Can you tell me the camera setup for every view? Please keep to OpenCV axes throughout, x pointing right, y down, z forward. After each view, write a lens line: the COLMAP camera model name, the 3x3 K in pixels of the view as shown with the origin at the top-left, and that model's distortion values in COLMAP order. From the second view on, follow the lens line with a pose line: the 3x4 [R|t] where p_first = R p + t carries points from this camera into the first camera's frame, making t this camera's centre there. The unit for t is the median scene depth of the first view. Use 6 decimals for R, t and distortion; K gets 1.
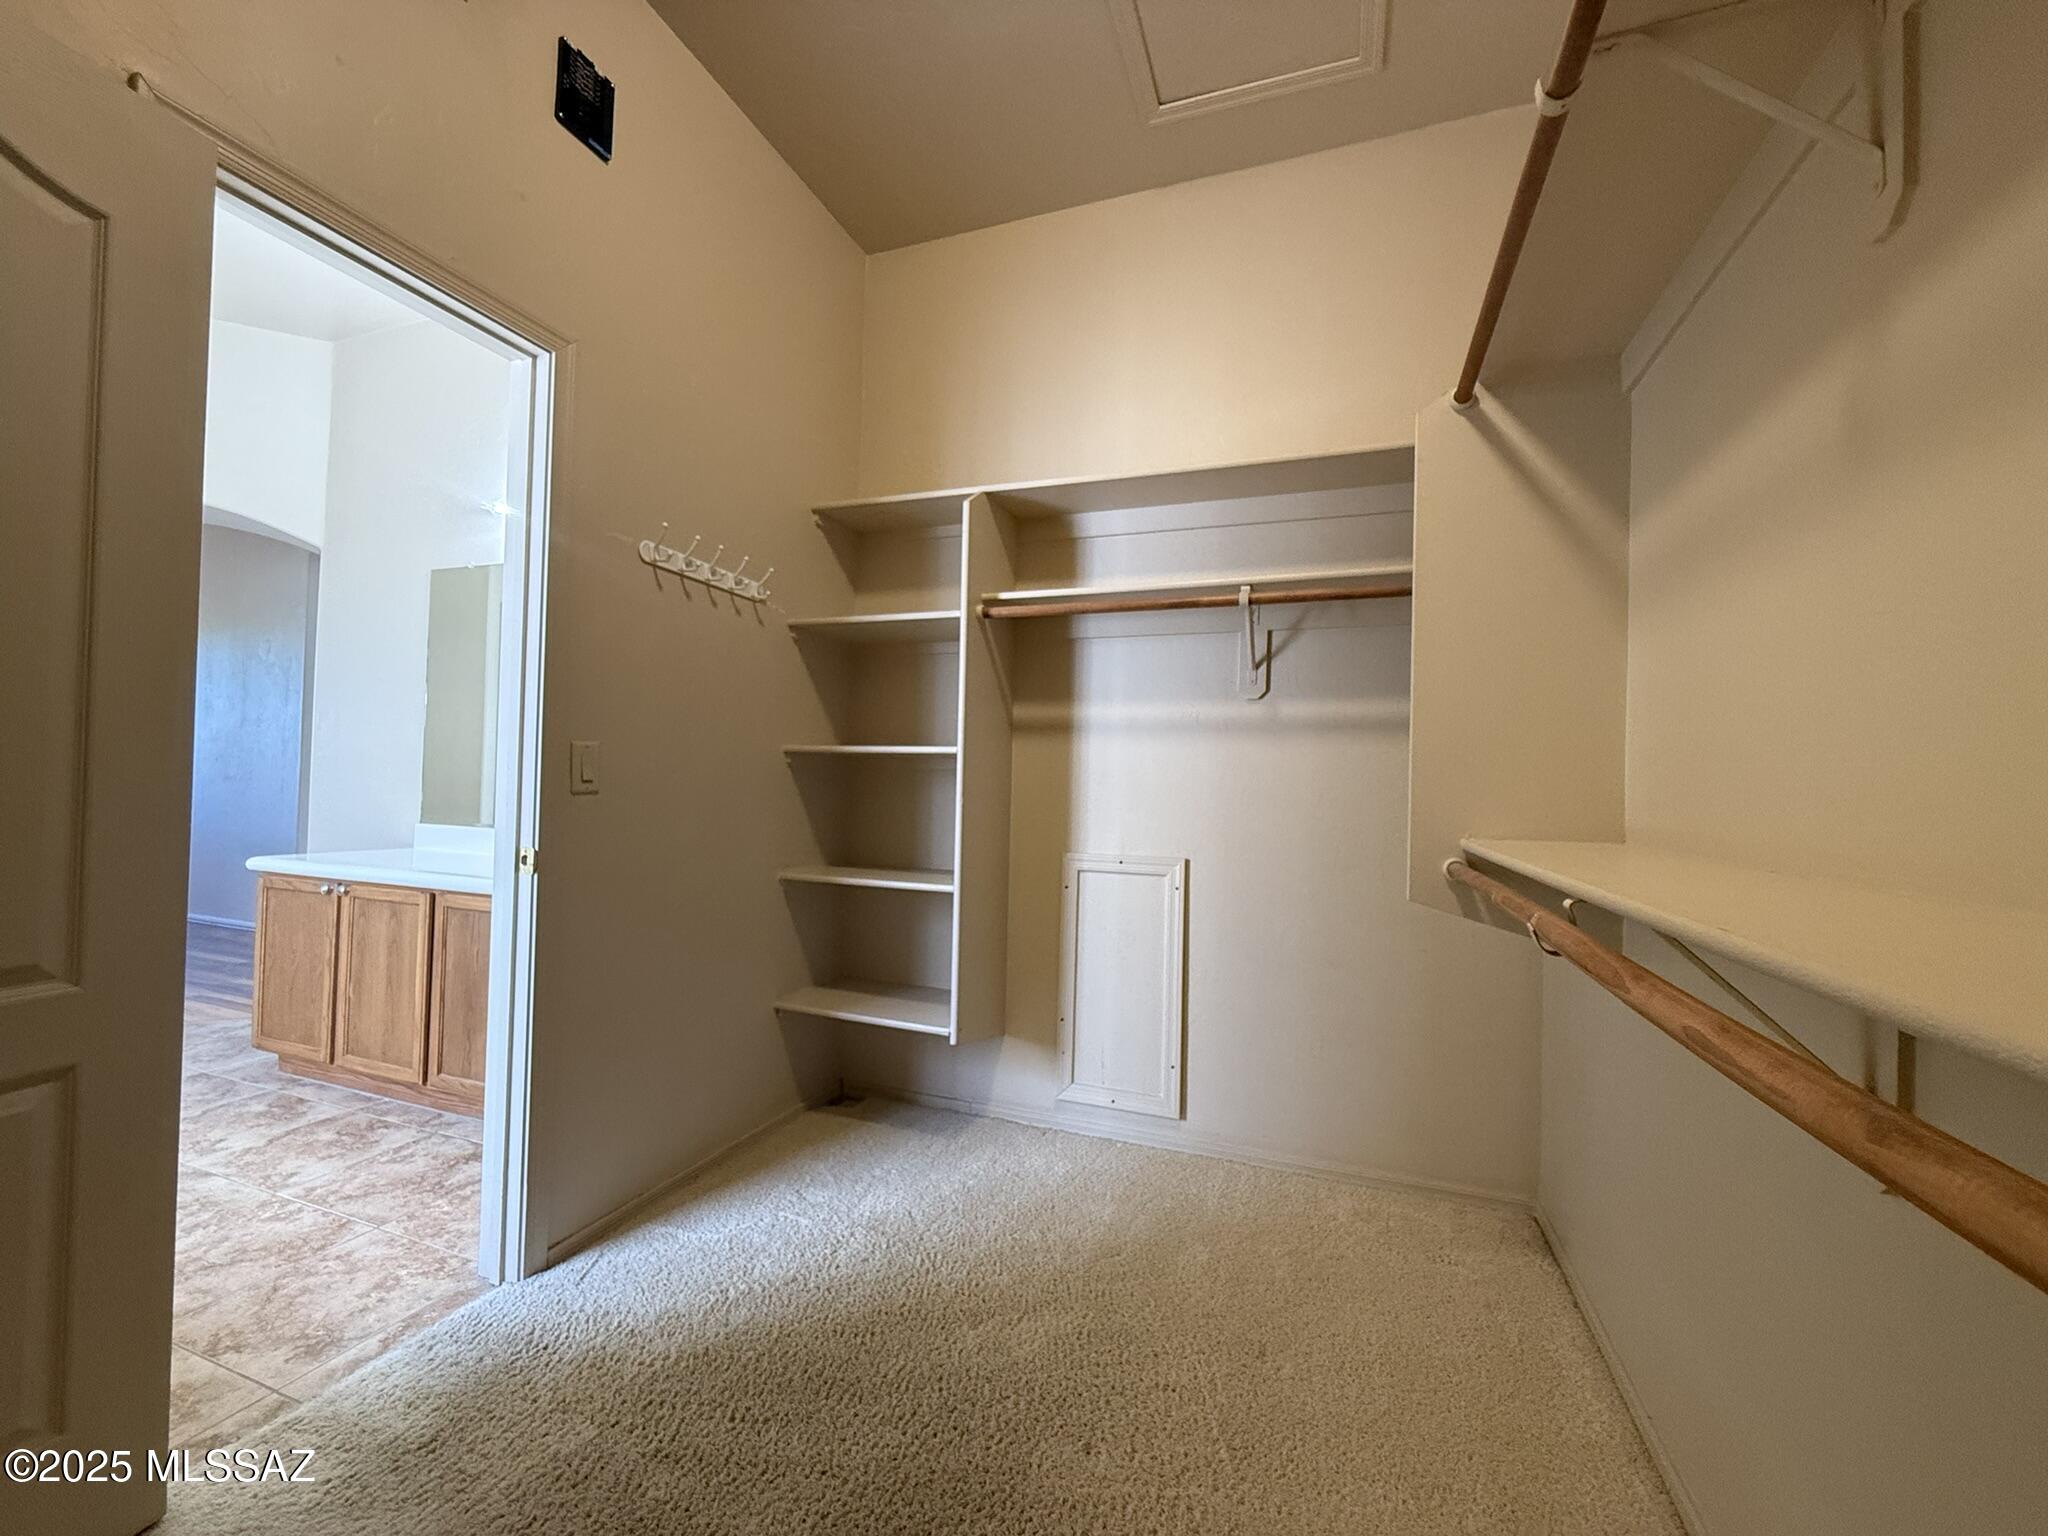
lens RADIAL K [[816.3, 0, 1033.0], [0, 816.3, 766.9], [0, 0, 1]] dist [0.001488, 0.000136]
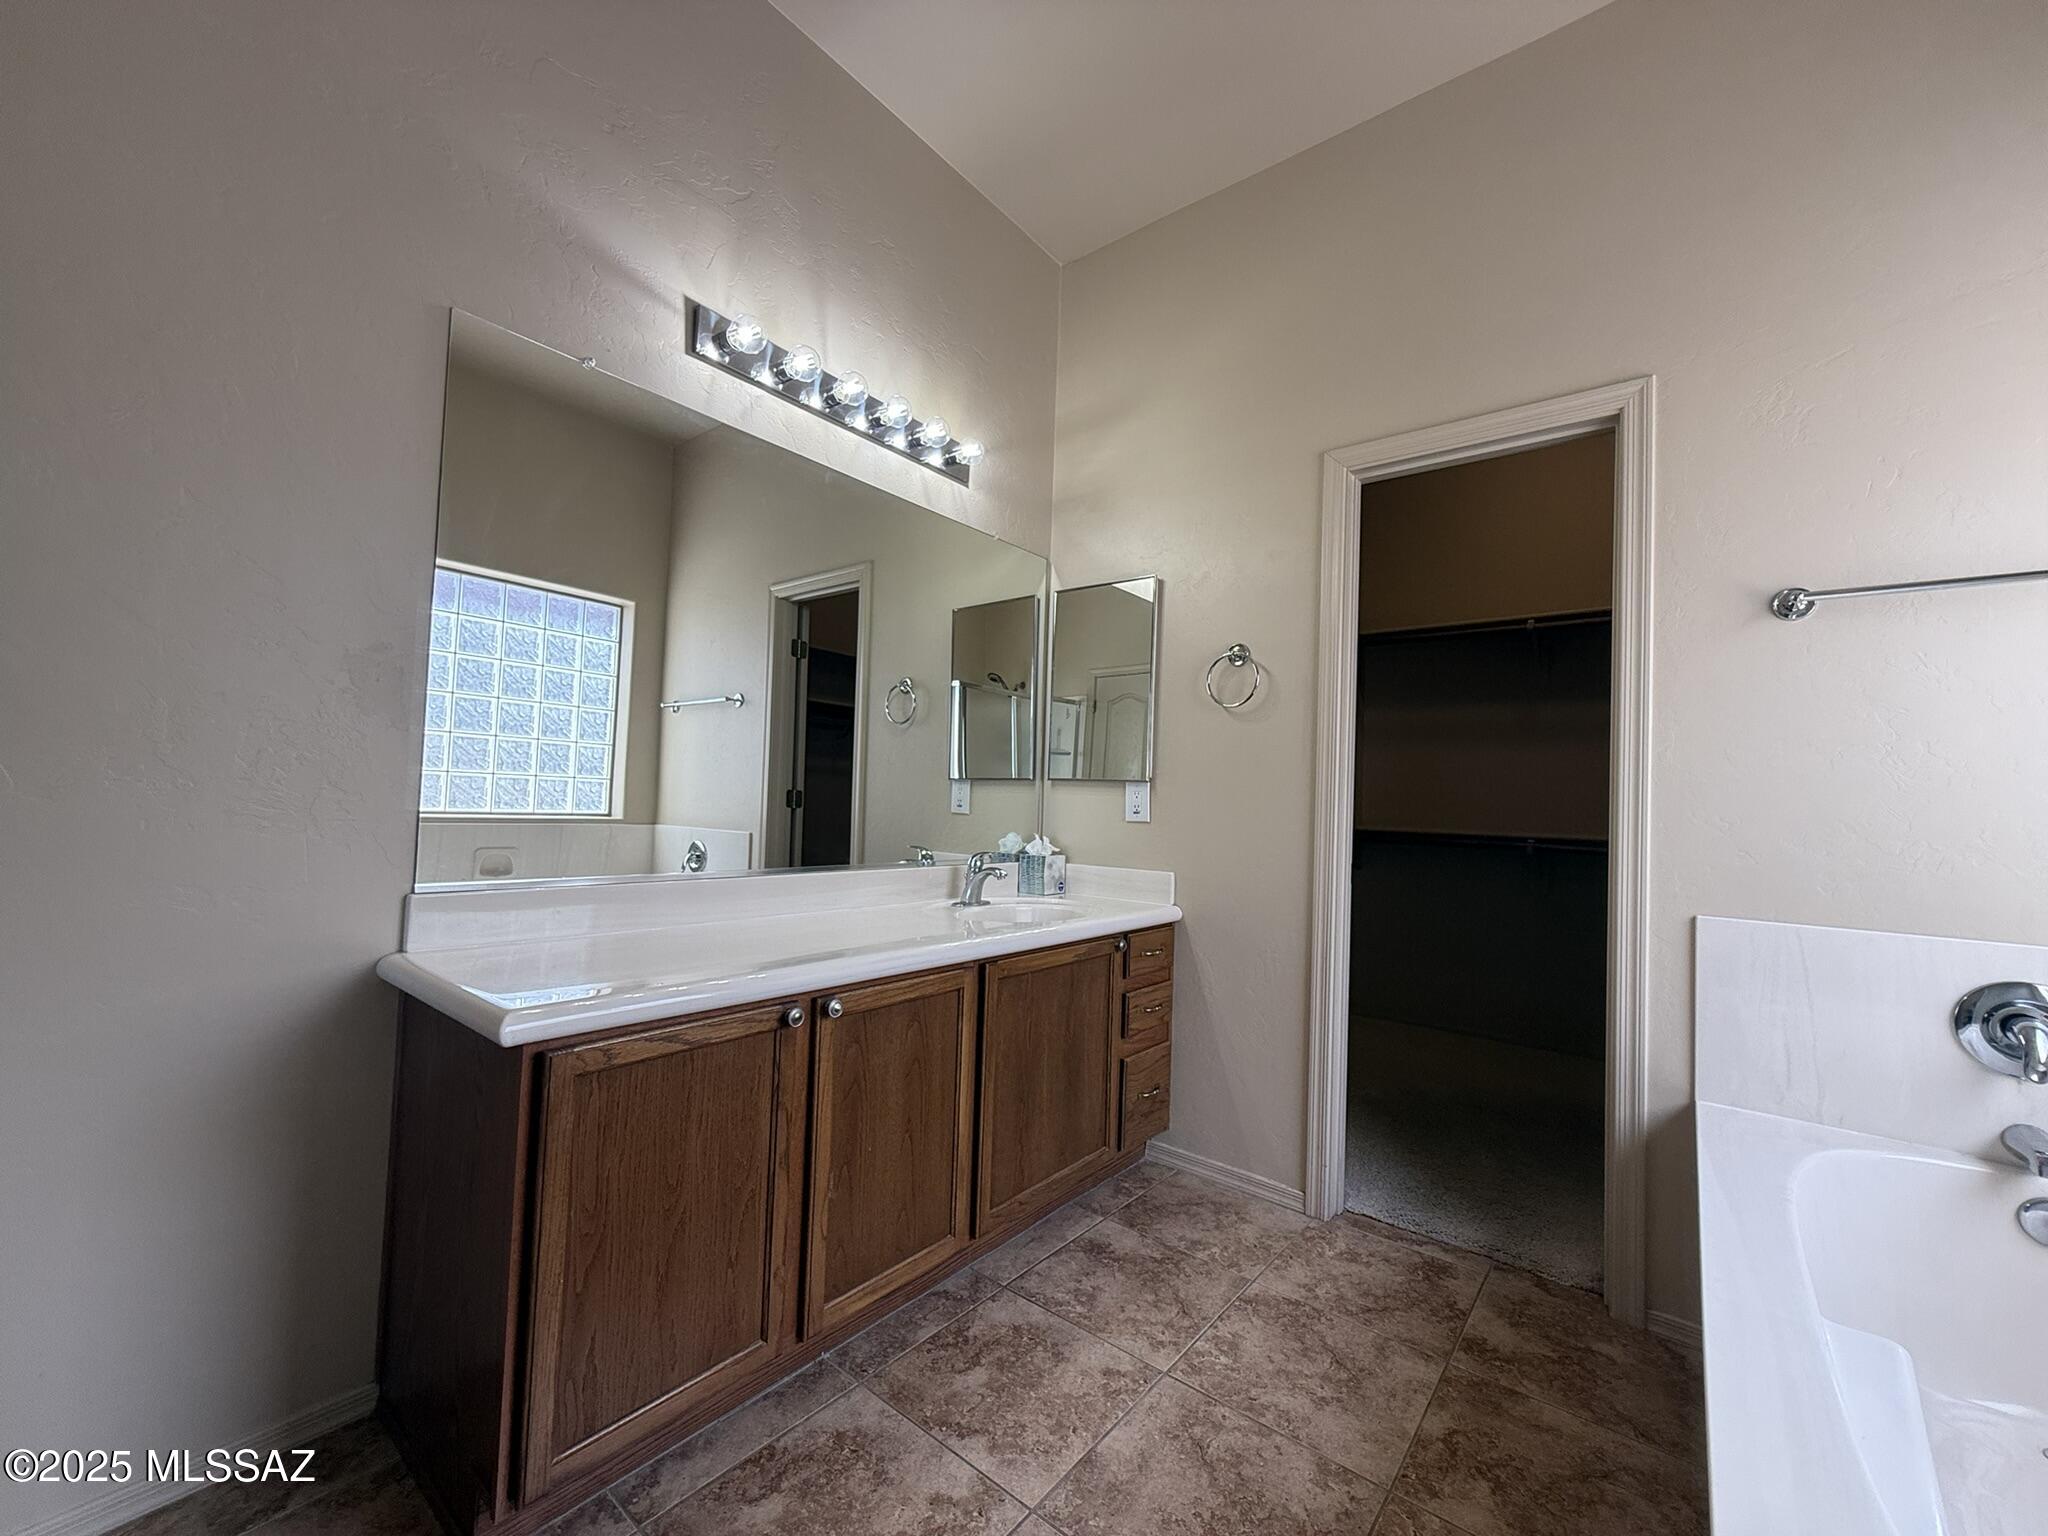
lens RADIAL K [[816.3, 0, 1028.5], [0, 816.3, 762.2], [0, 0, 1]] dist [0.001488, 0.000136]
pose [[0.316489, 0.027687, 0.948192, -1.566406], [-0.052982, 0.998530, -0.011472, -0.013894], [-0.947115, -0.046606, 0.317490, 0.844215]]
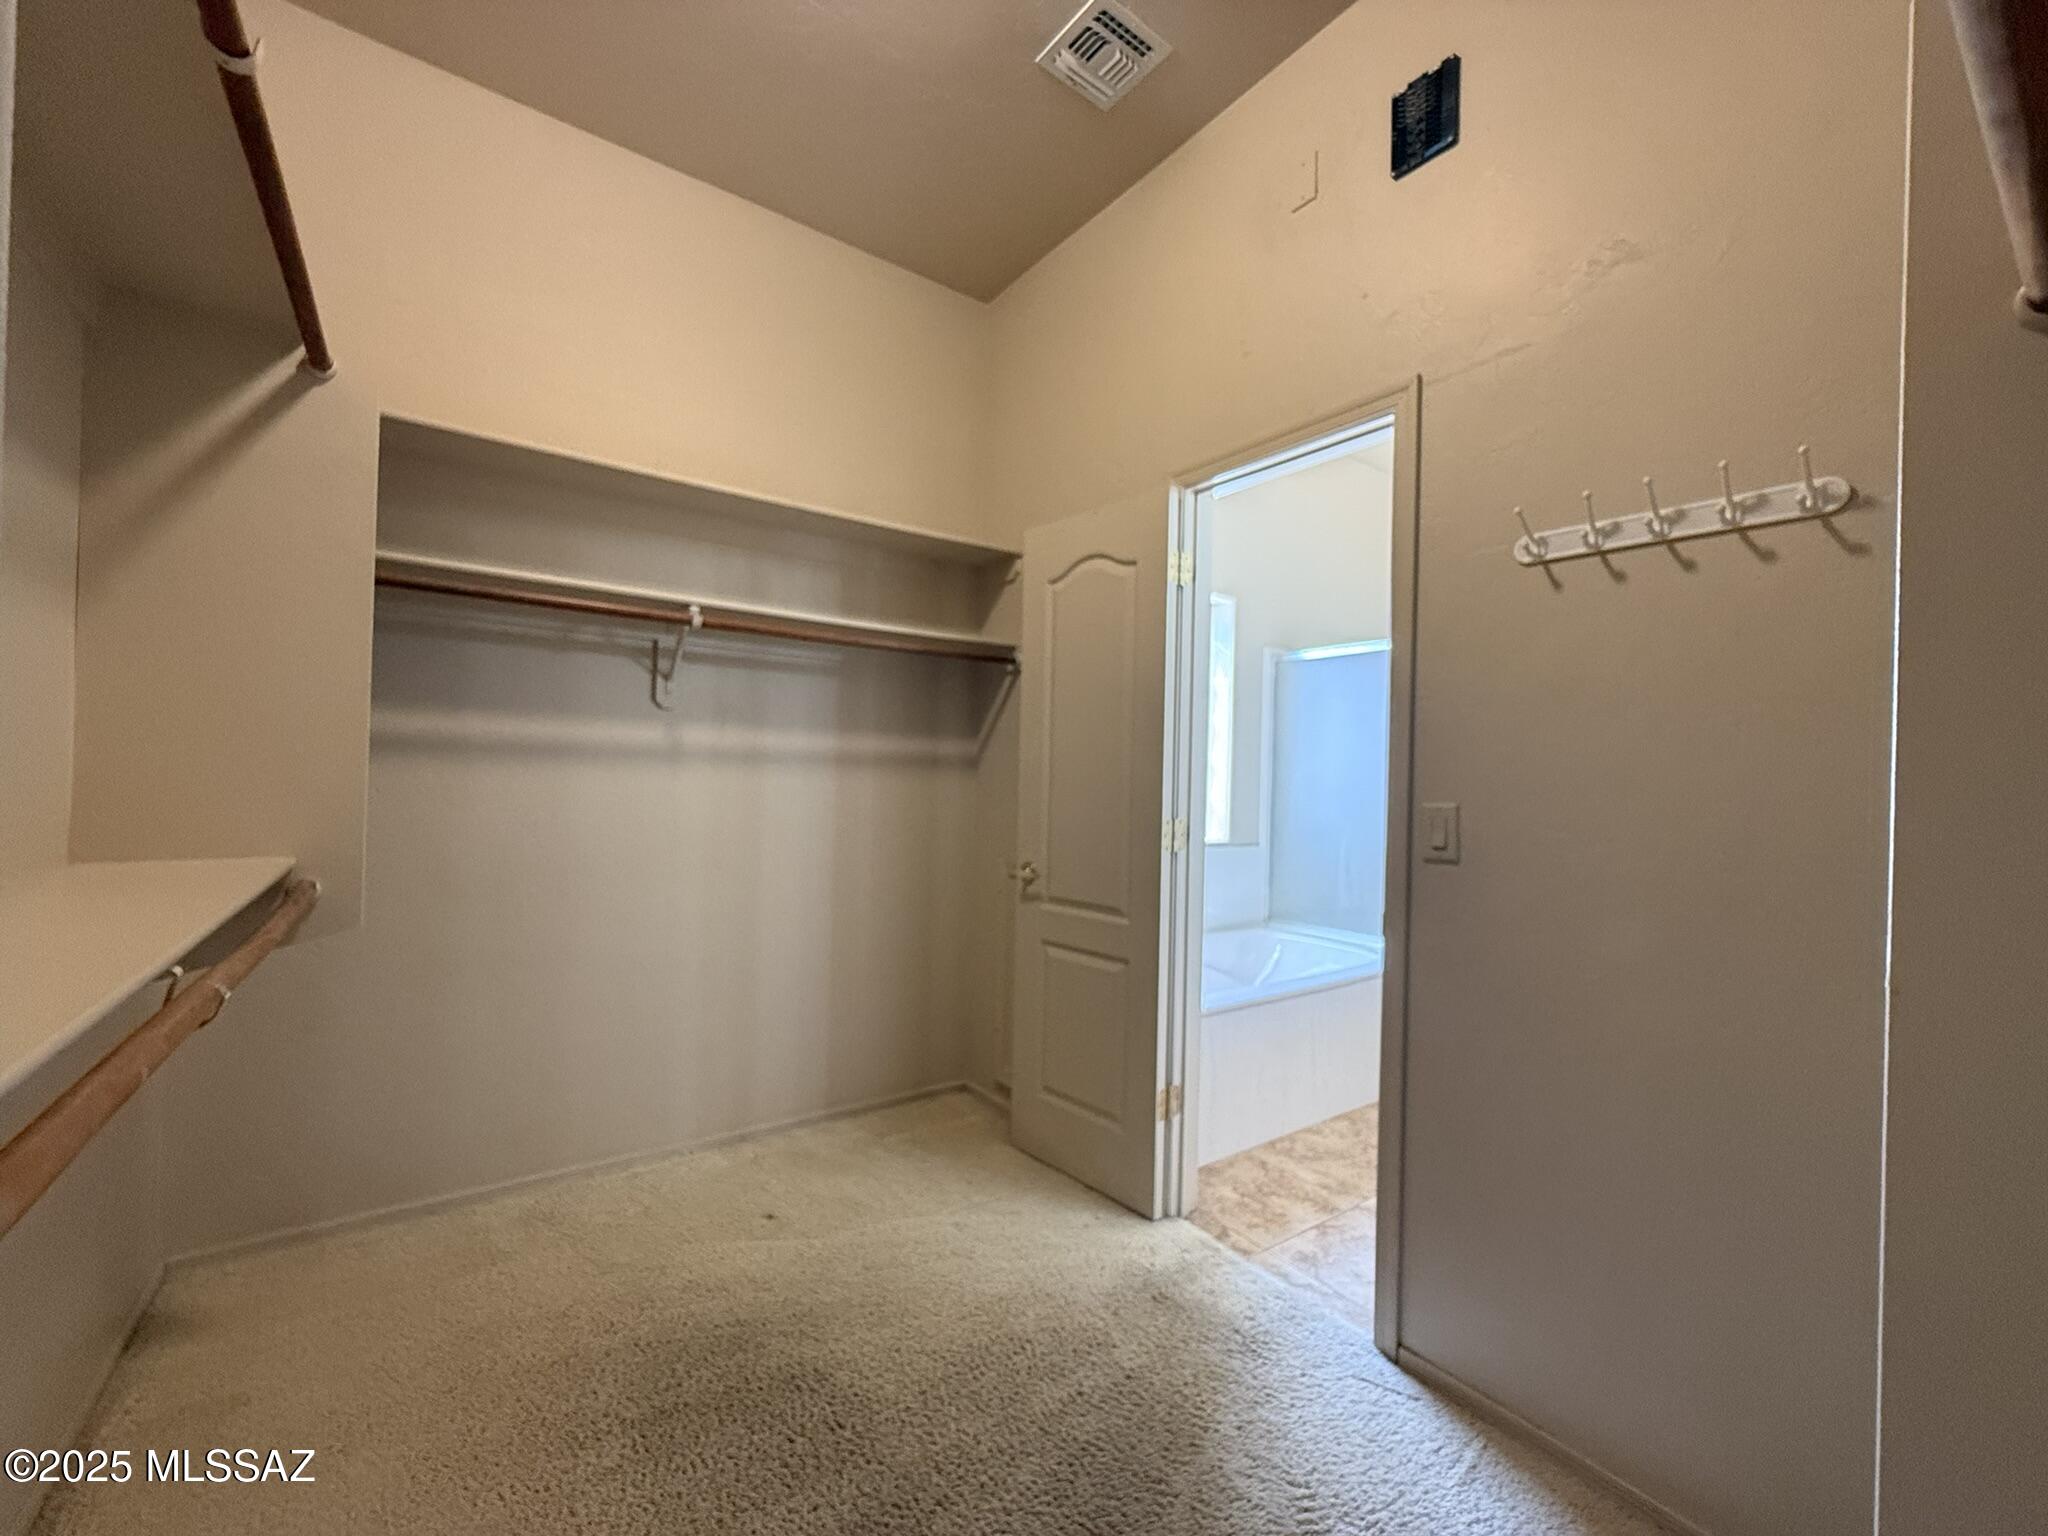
lens RADIAL K [[816.3, 0, 1027.4], [0, 816.3, 770.5], [0, 0, 1]] dist [0.001488, 0.000136]
pose [[-0.553894, -0.050154, -0.831075, 0.365882], [-0.024807, 0.998735, -0.043739, -0.013508], [0.832218, -0.003610, -0.554437, 0.935162]]
